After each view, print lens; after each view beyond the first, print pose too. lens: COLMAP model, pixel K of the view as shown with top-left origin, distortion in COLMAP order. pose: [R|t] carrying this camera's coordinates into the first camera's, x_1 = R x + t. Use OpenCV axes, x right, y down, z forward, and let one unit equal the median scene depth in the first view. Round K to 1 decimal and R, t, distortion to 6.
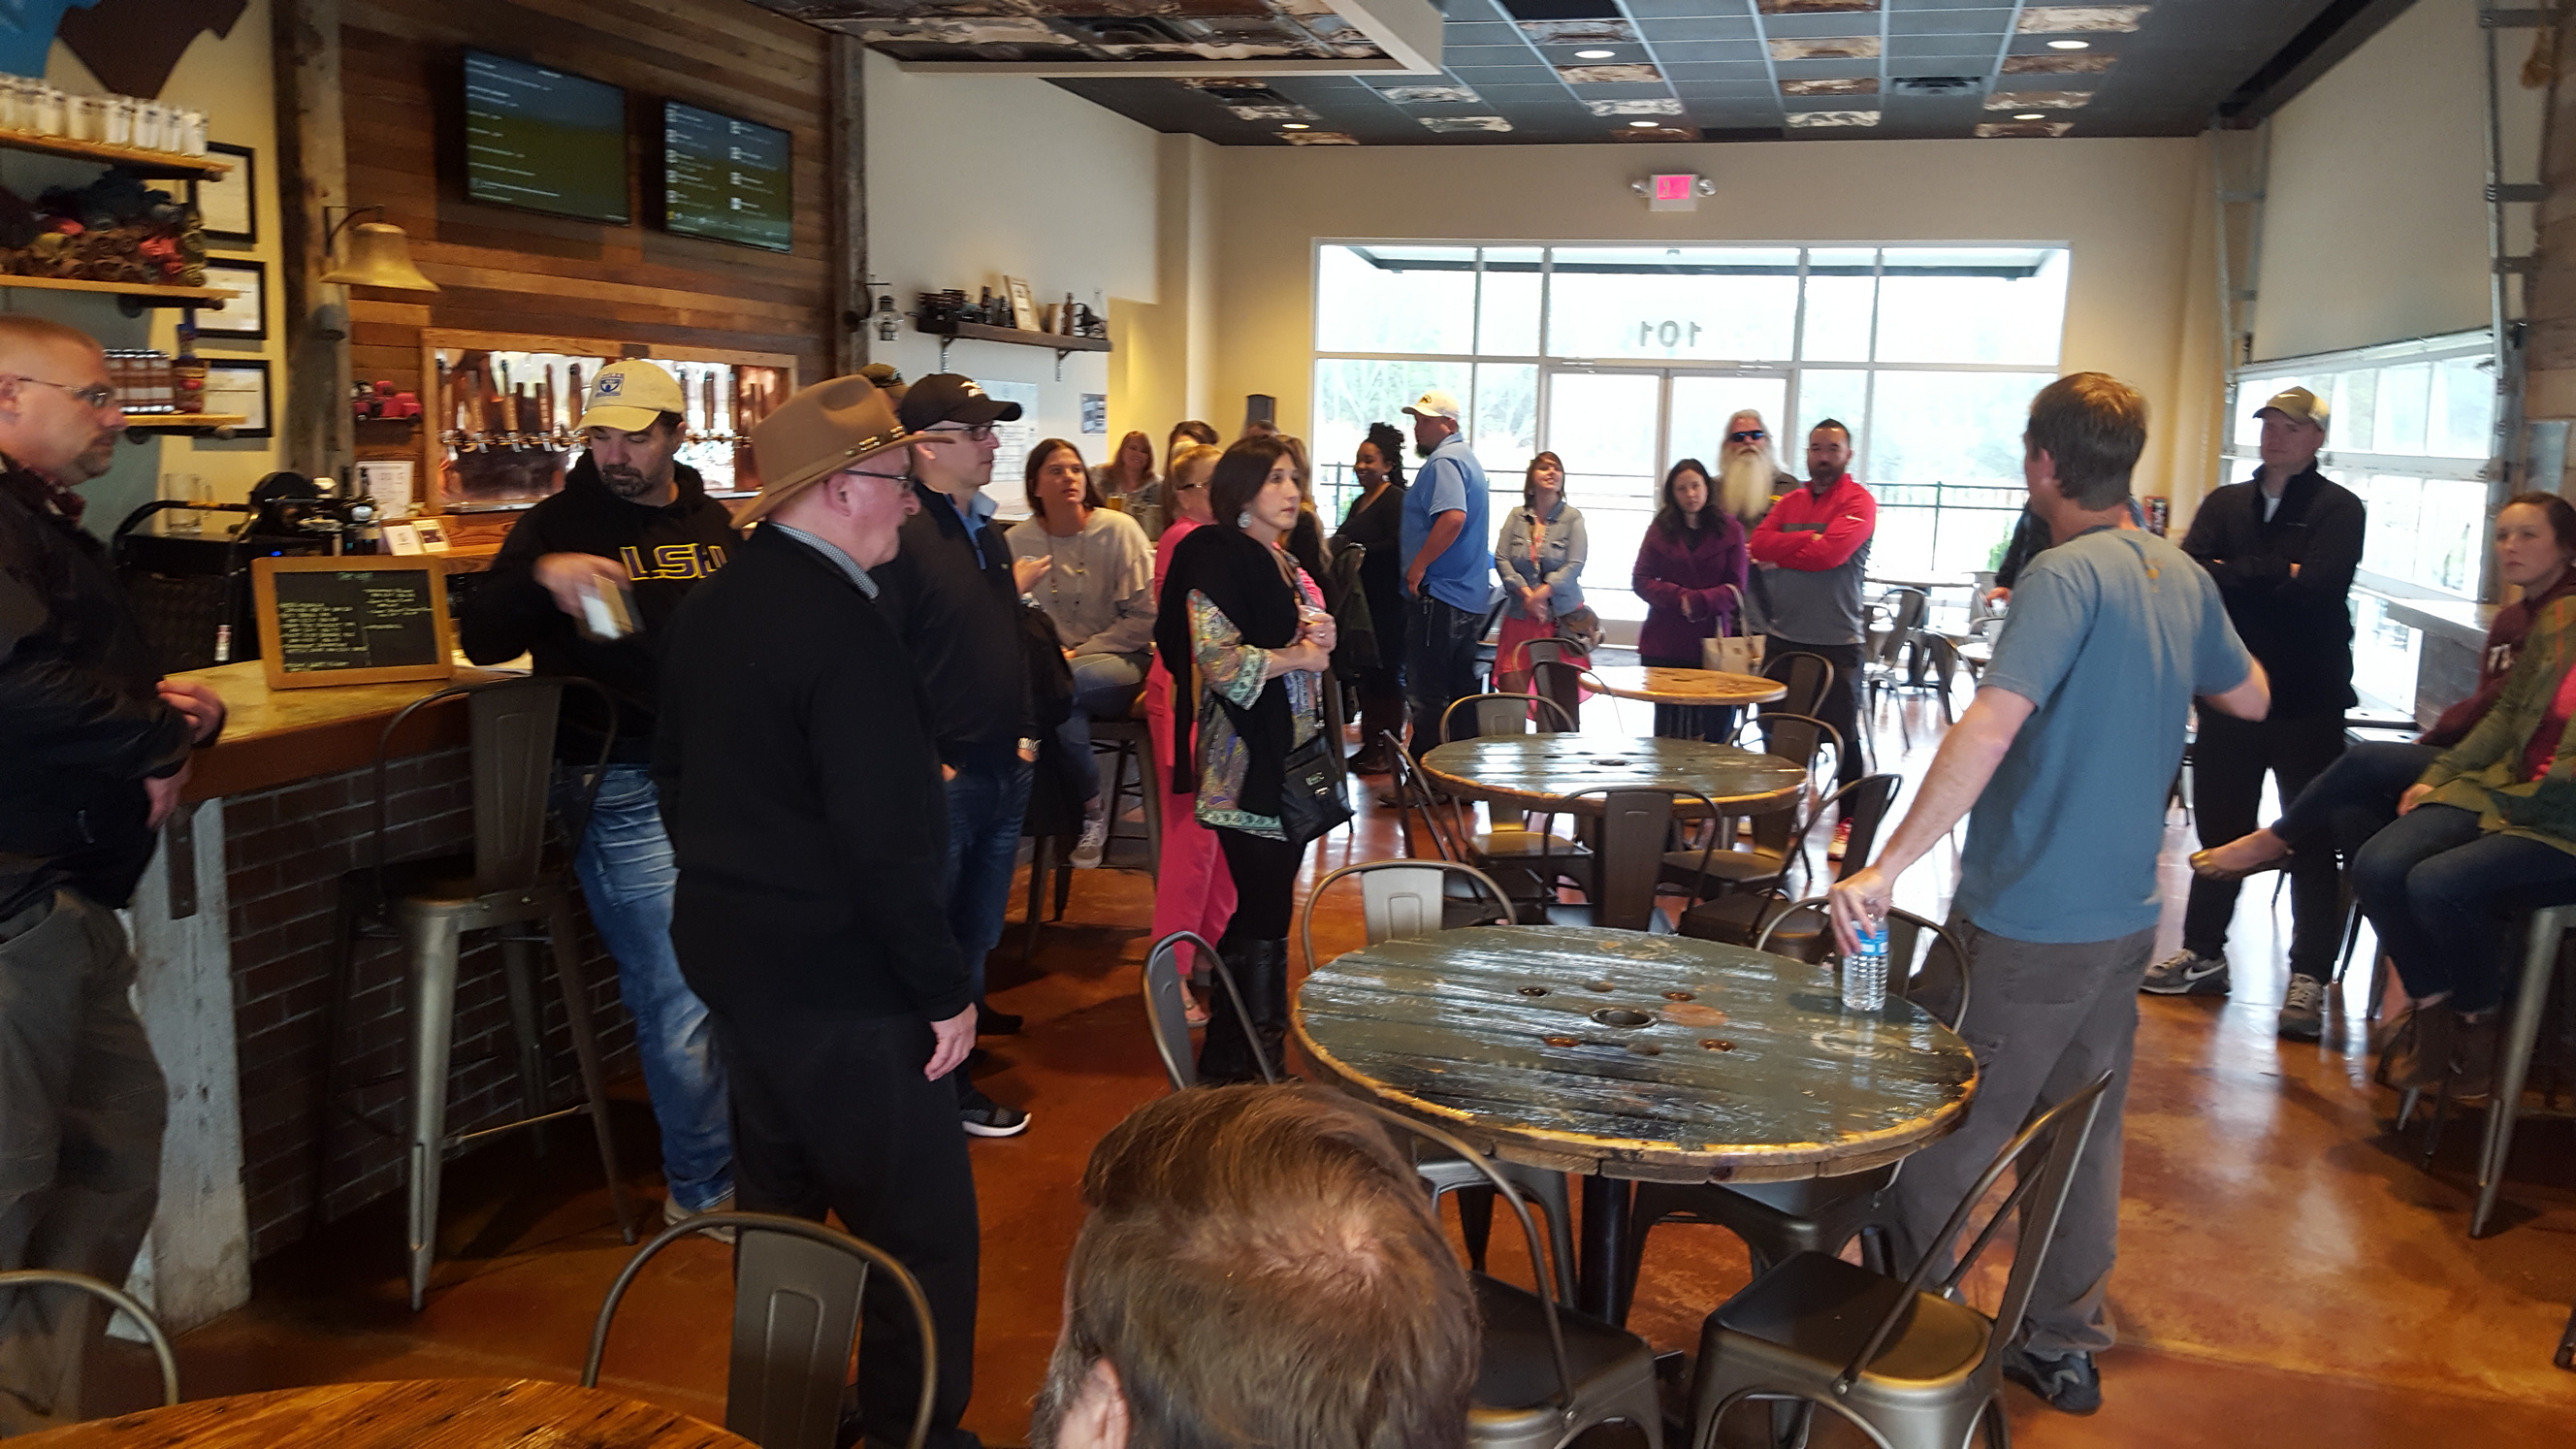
lens RADIAL K [[1897.0, 0, 1373.3], [0, 1897.0, 712.5], [0, 0, 1]] dist [0.107437, -0.153426]
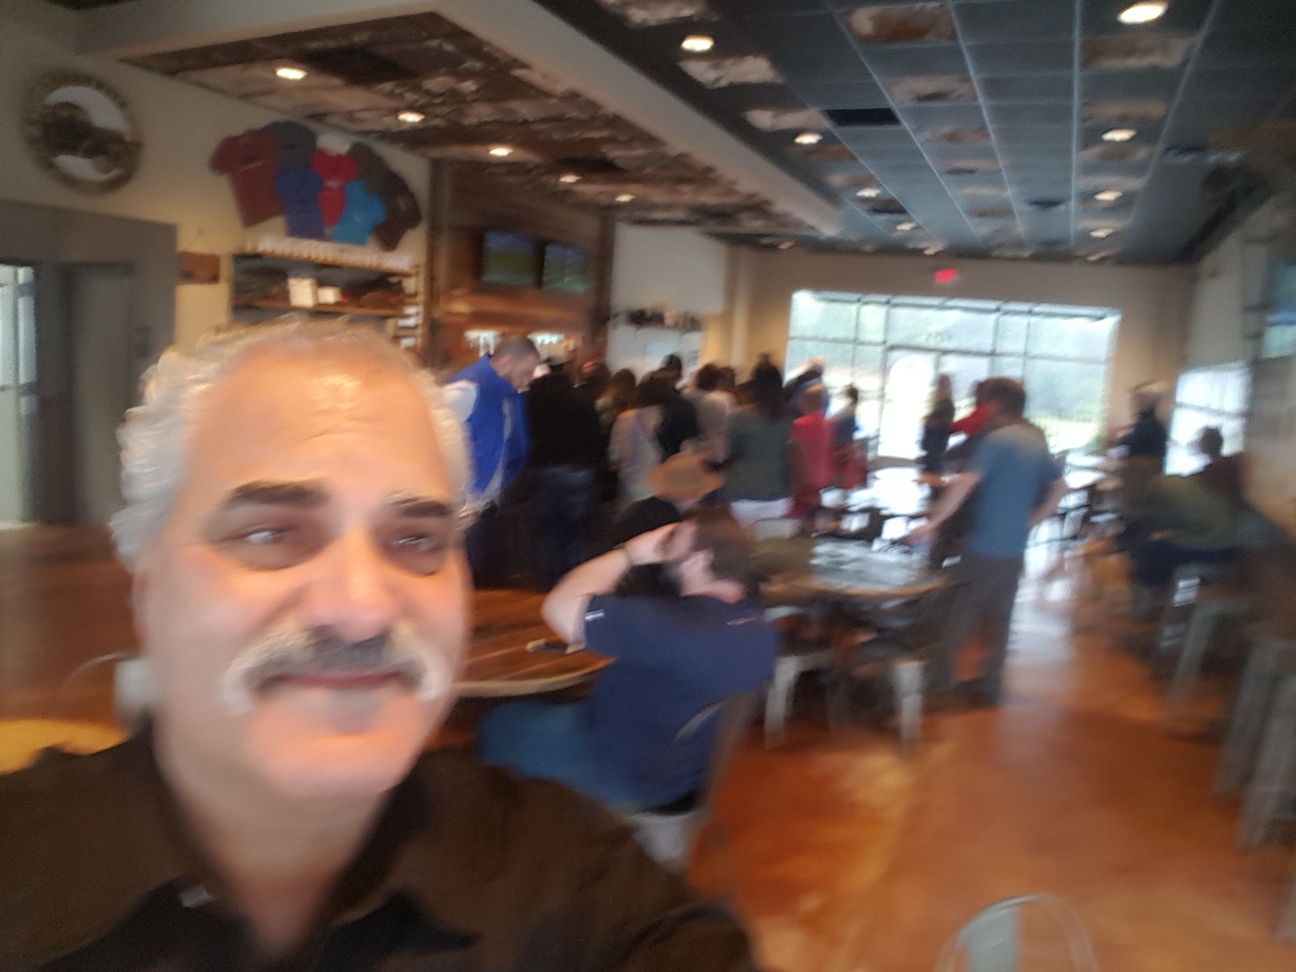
lens RADIAL K [[890.3, 0, 642.8], [0, 890.3, 483.4], [0, 0, 1]] dist [-0.076349, 0.015649]
pose [[0.977416, 0.076707, -0.196910, 0.036974], [-0.077928, 0.996958, 0.001552, 0.011095], [0.196430, 0.013828, 0.980420, -0.185114]]
